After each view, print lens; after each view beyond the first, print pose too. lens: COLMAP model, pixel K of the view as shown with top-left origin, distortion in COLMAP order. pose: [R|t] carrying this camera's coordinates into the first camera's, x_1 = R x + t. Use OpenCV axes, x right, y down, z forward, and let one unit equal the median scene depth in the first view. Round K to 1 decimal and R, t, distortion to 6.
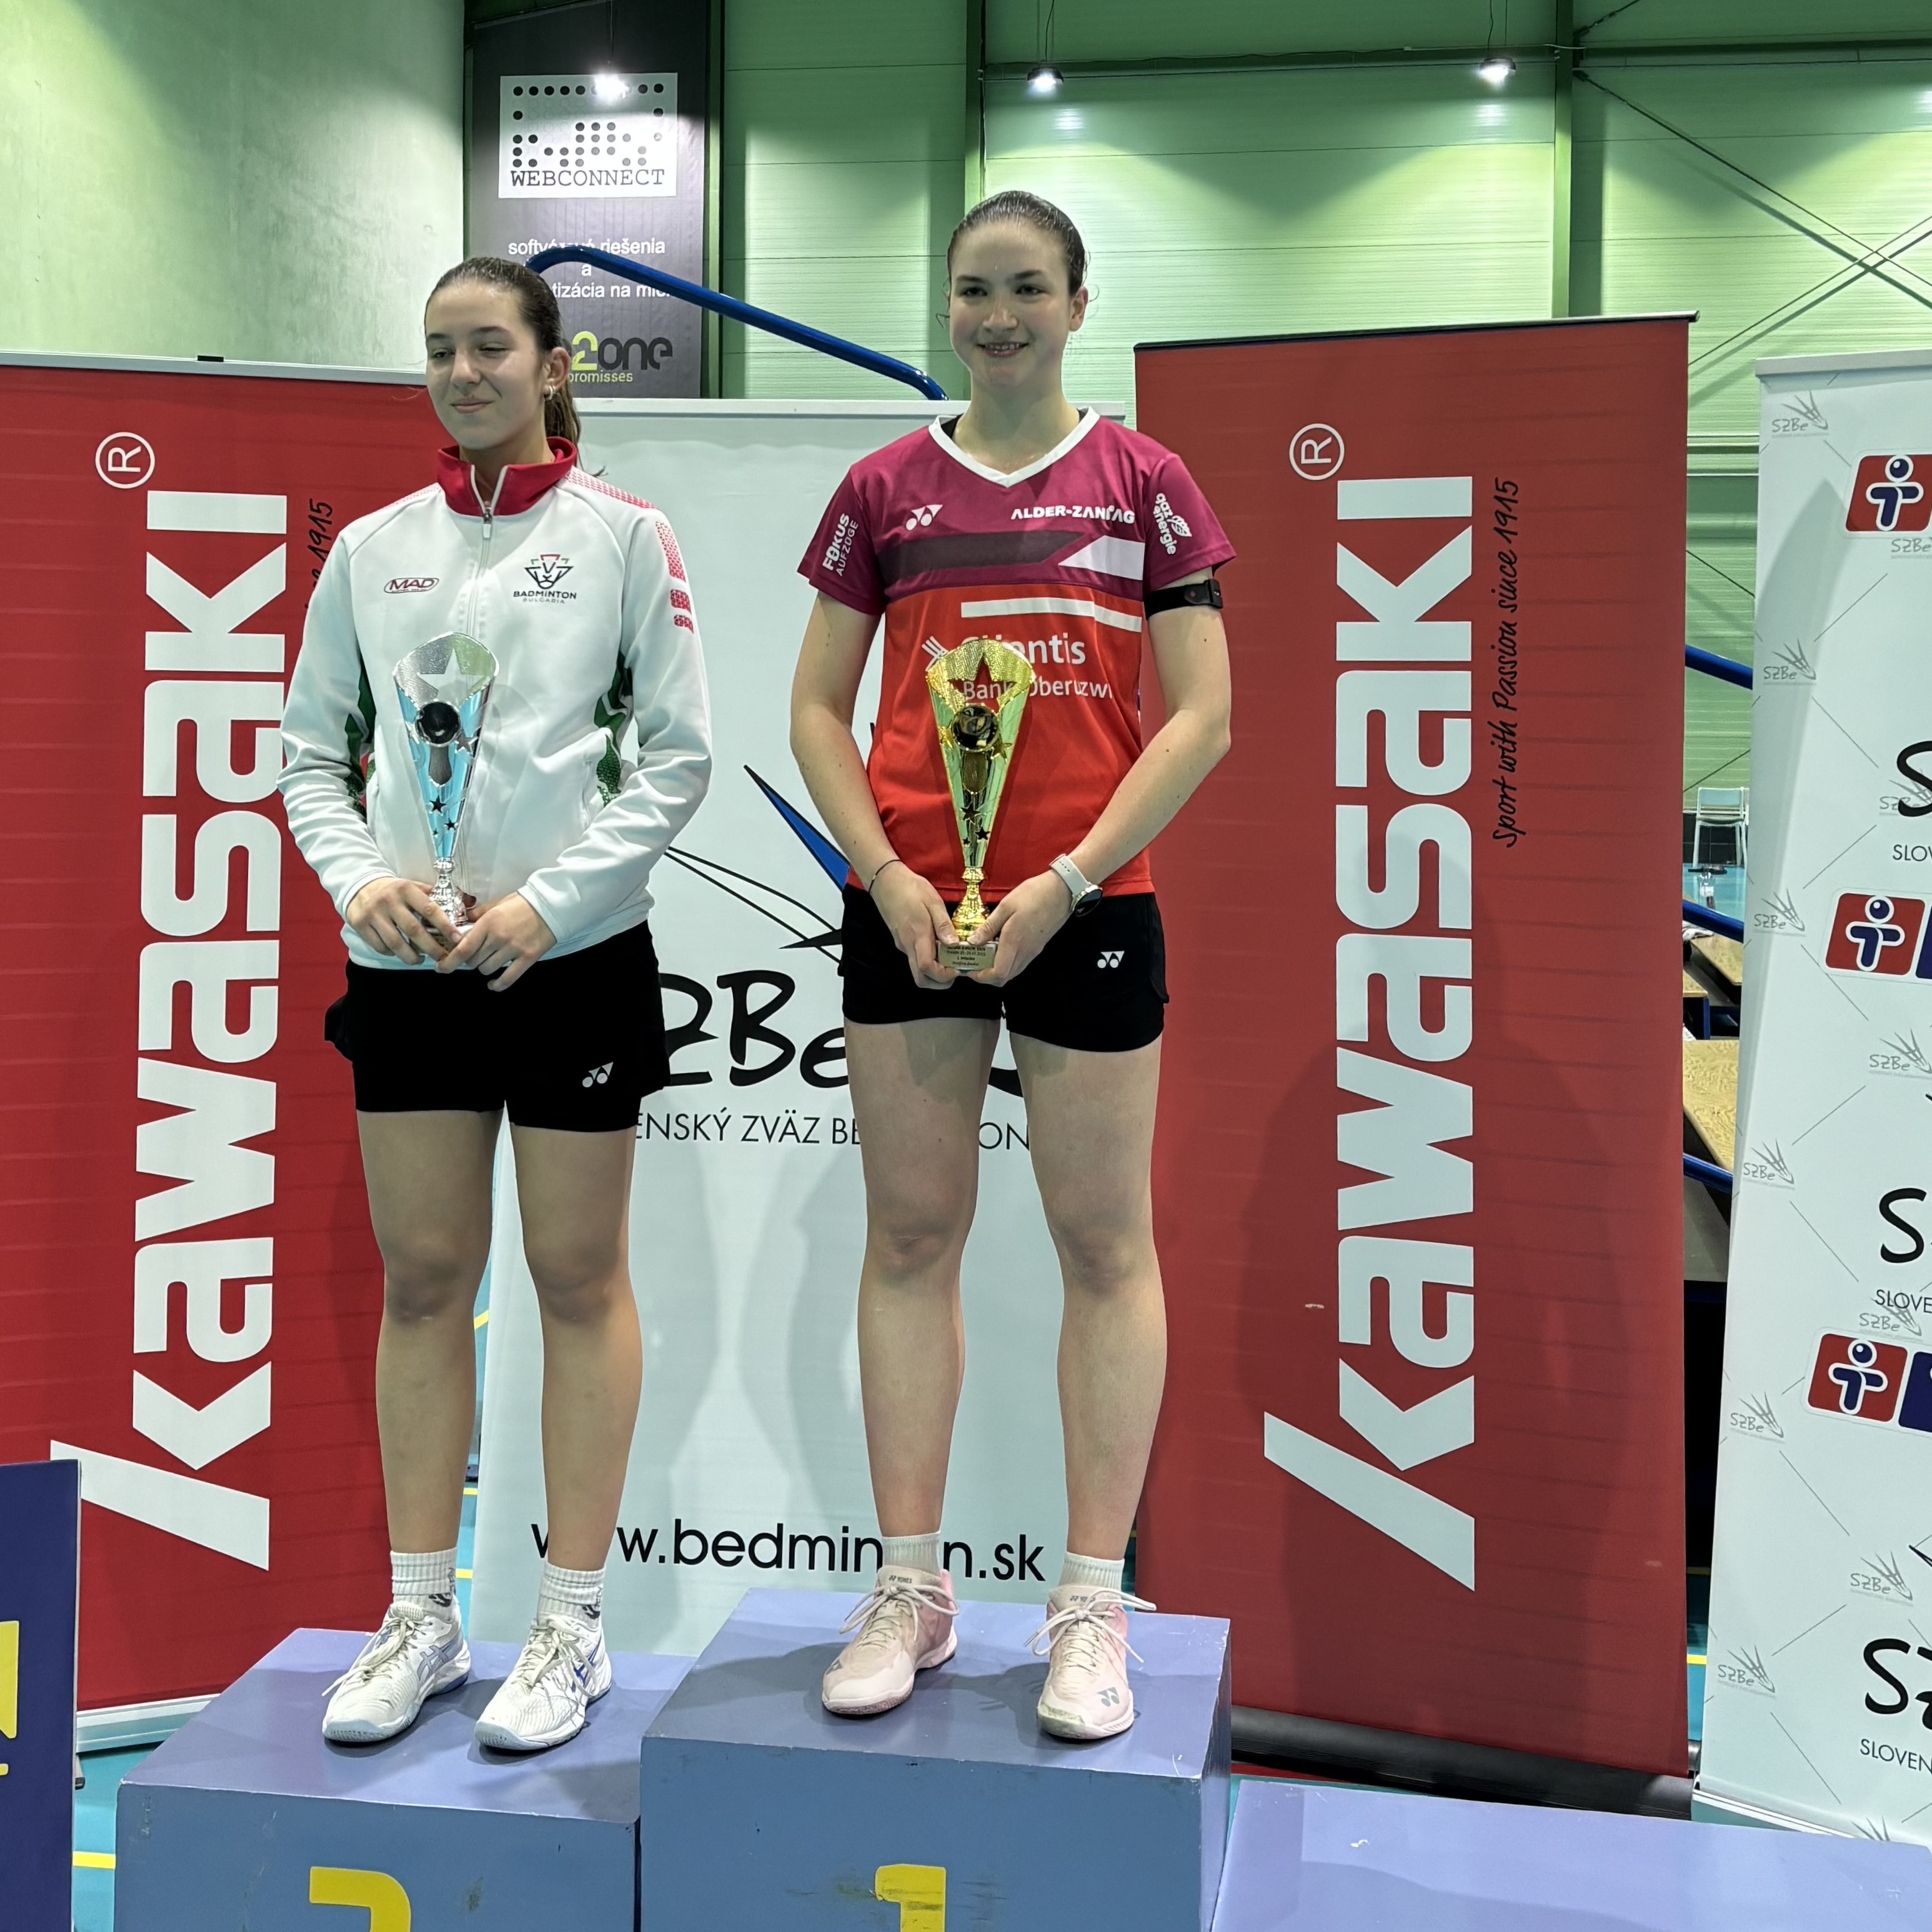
lens RADIAL K [[2494.5, 0, 972.9], [0, 2494.5, 723.1], [0, 0, 1]] dist [0.100863, -0.177451]
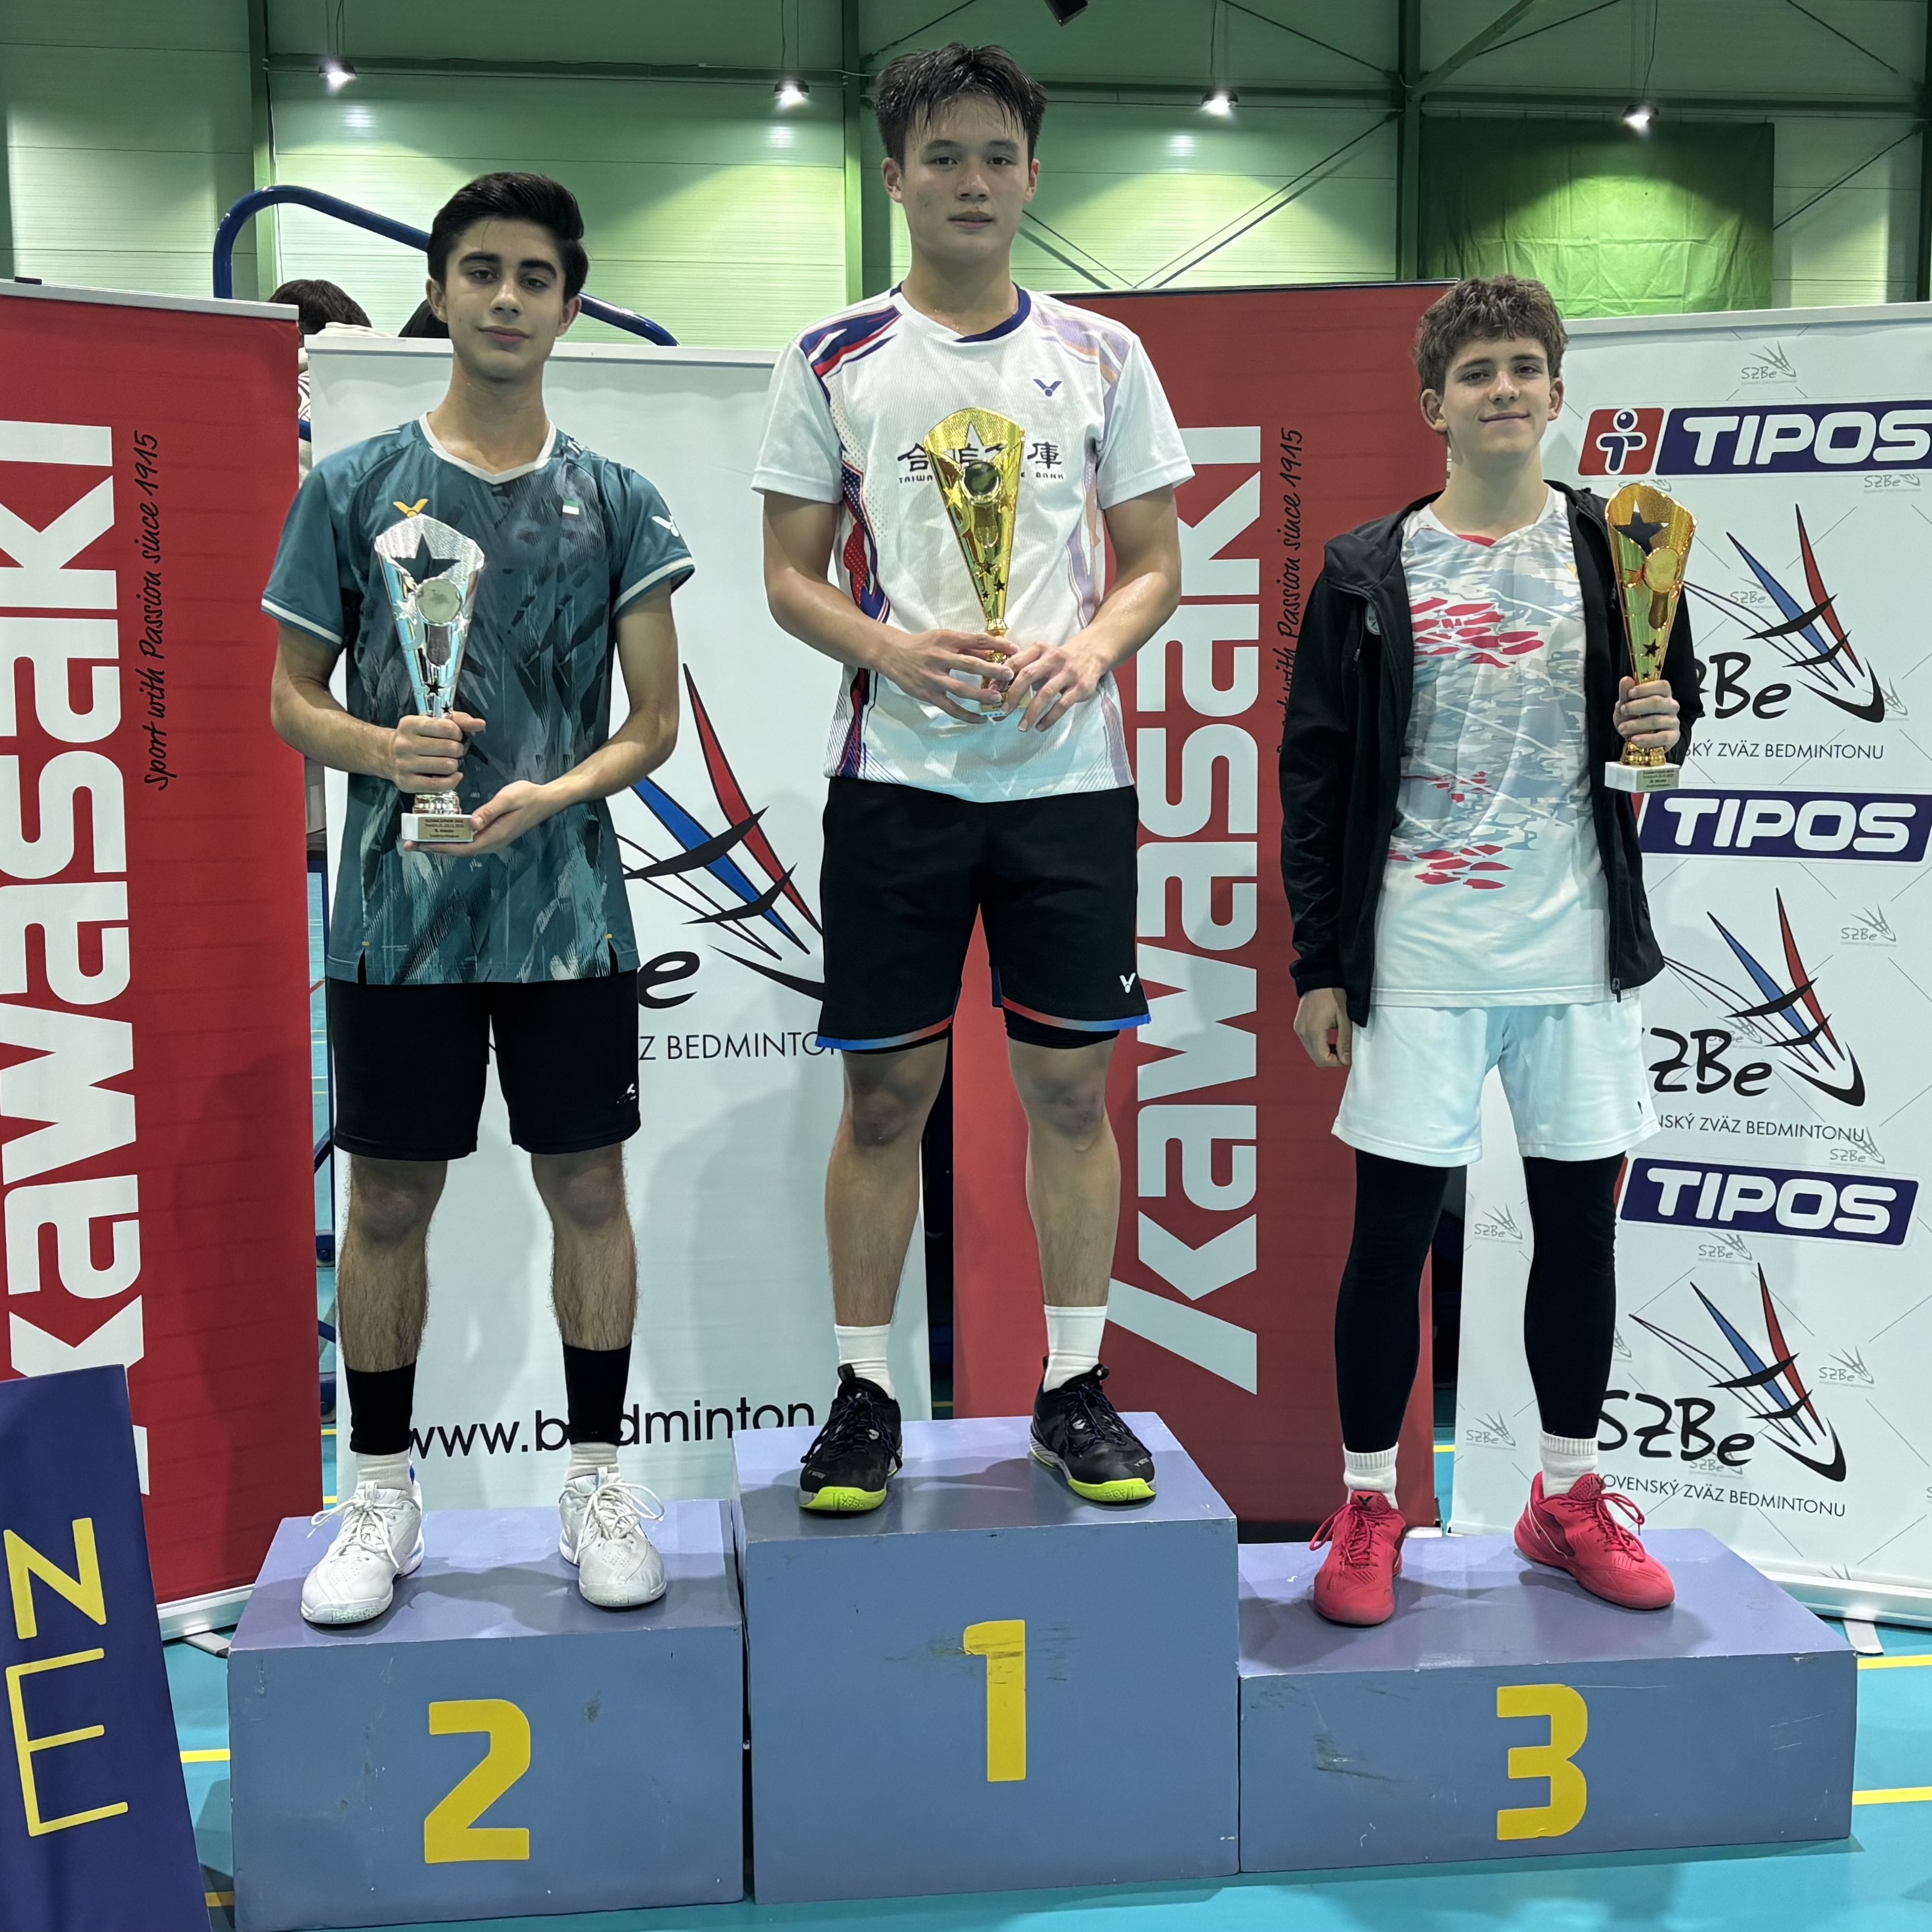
lens RADIAL K [[2400.4, 0, 935.4], [0, 2400.4, 970.5], [0, 0, 1]] dist [0.158375, -0.418874]
pose [[0.959604, -0.044653, 0.277789, -0.239086], [0.018418, 0.995177, 0.096347, 0.034714], [-0.280751, -0.087338, 0.955799, -0.015112]]
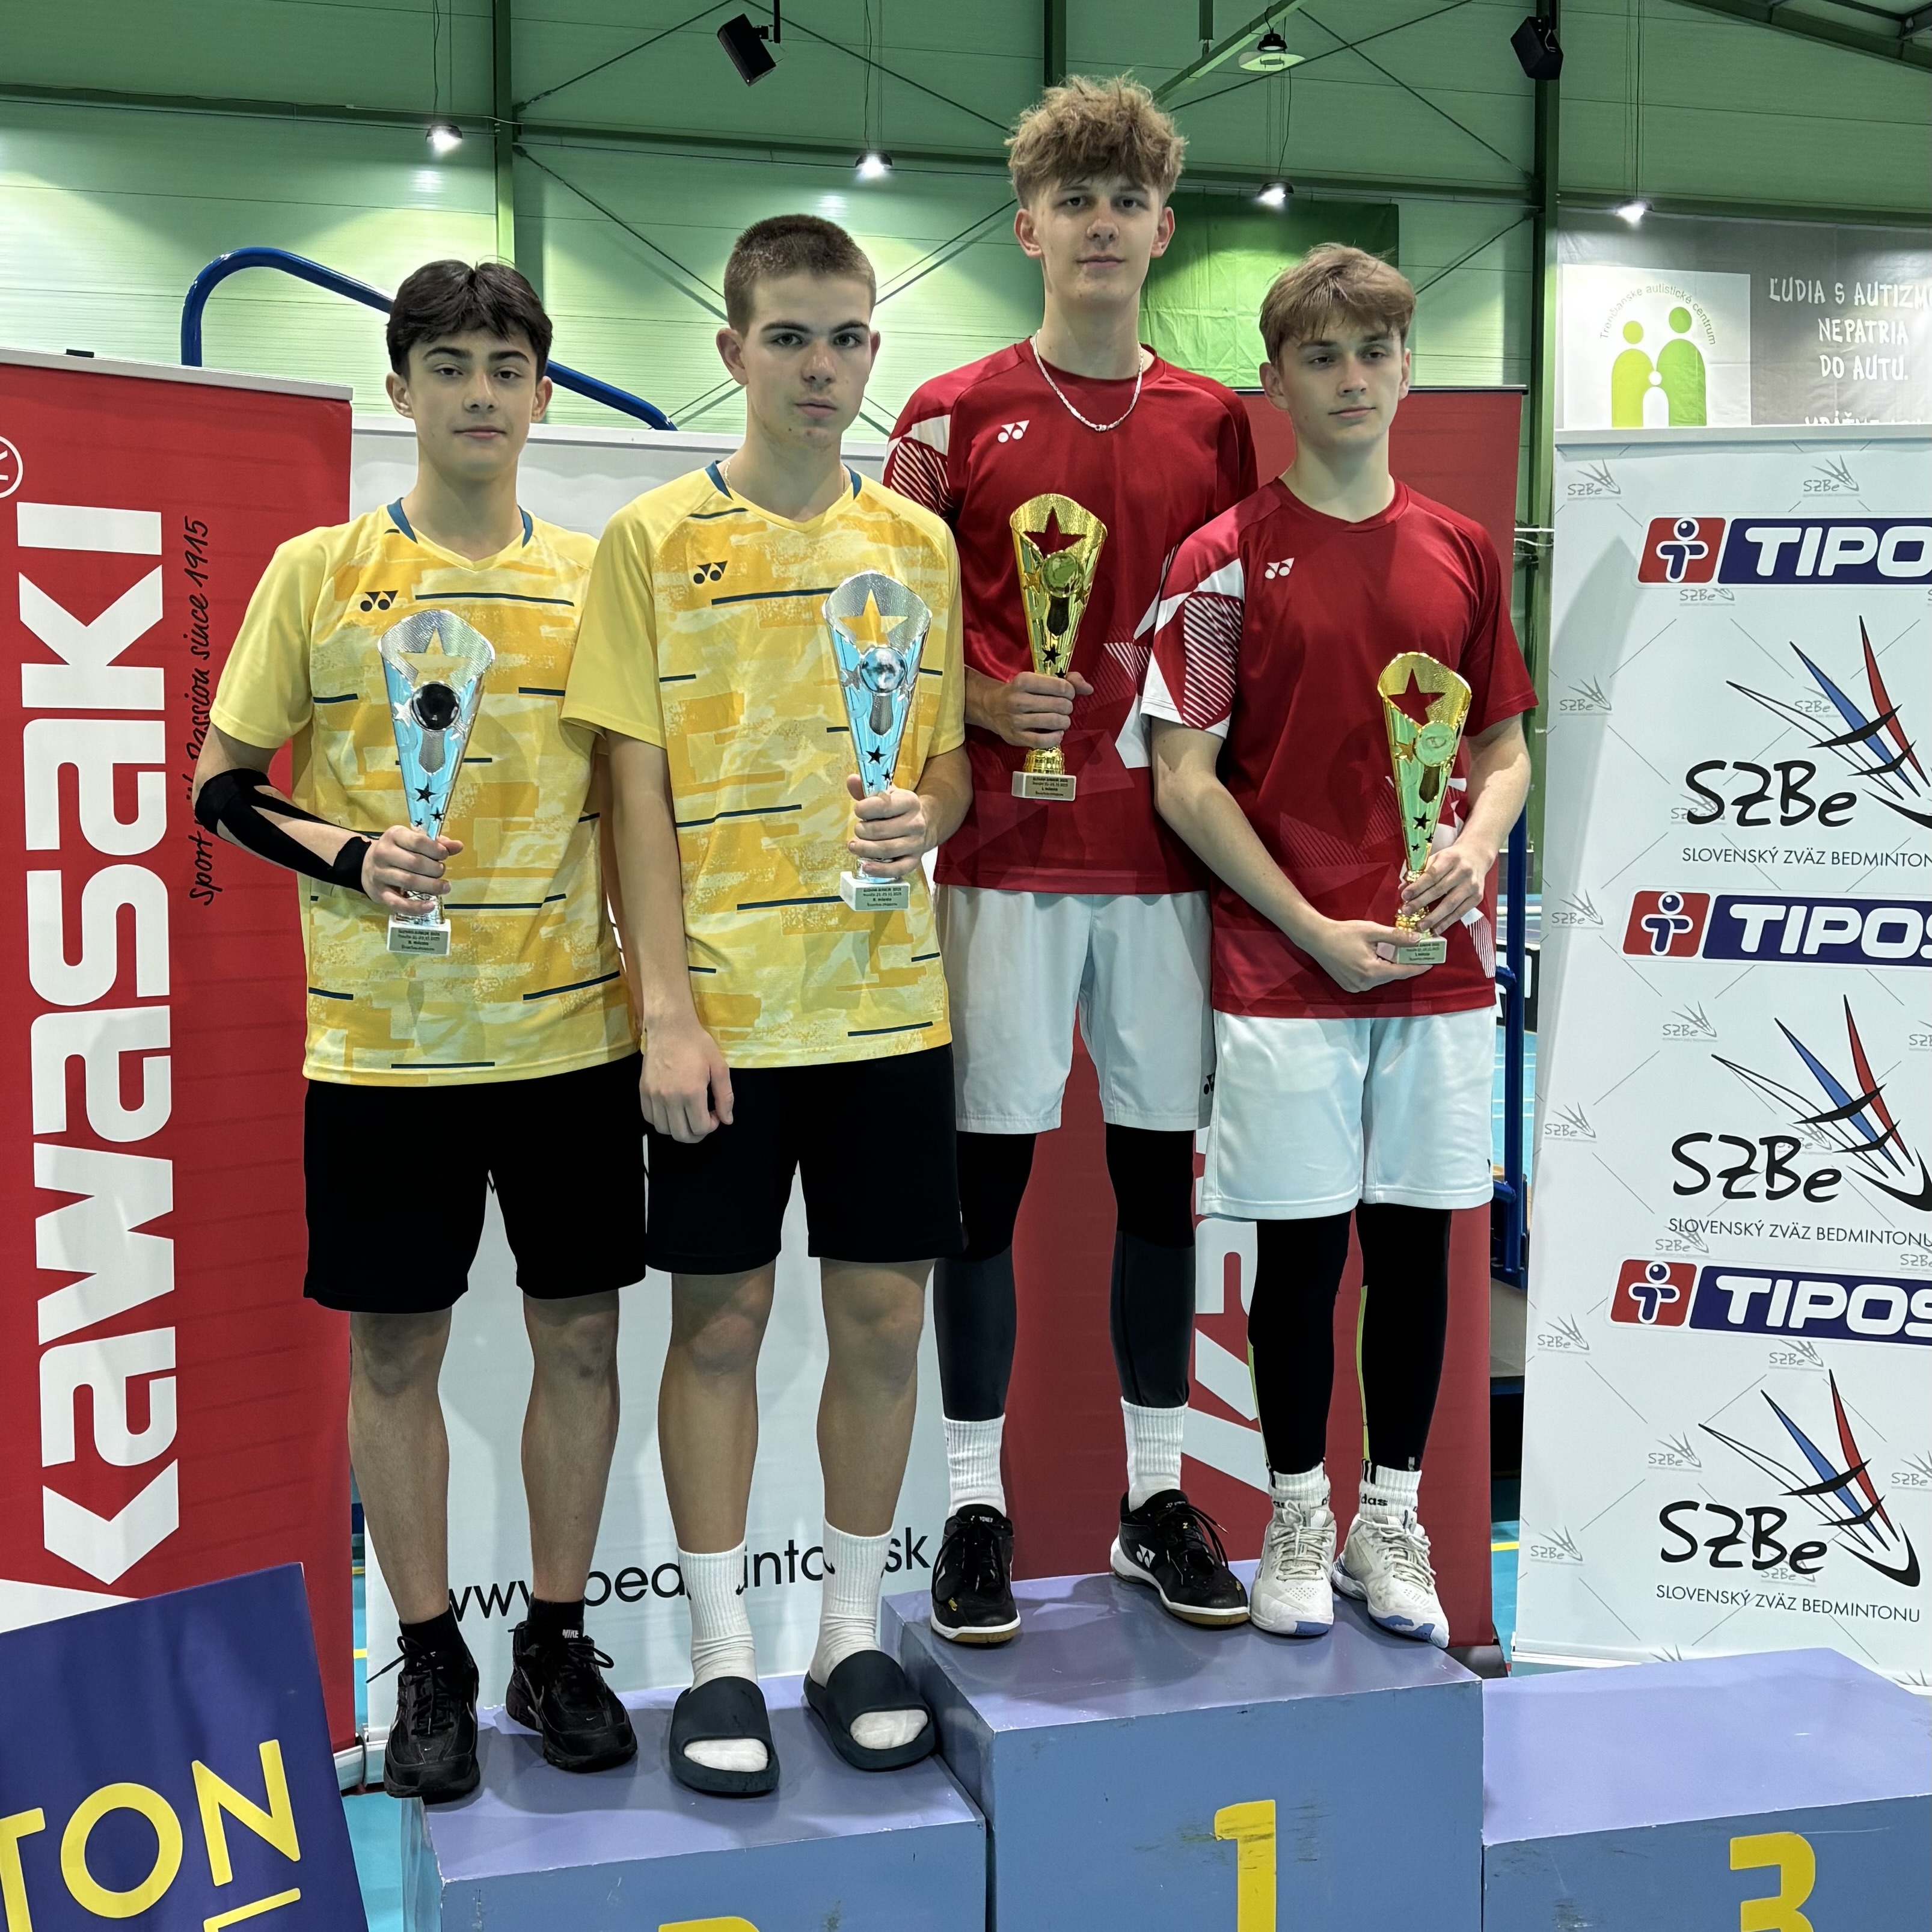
lens RADIAL K [[2415.3, 0, 873.7], [0, 2415.3, 945.7], [0, 0, 1]] dist [0.103683, -0.236747]
pose [[0.912714, -0.042182, 0.406415, -0.402650], [0.015092, 0.997458, 0.069634, 0.007249], [-0.408320, -0.057423, 0.911031, 0.093027]]
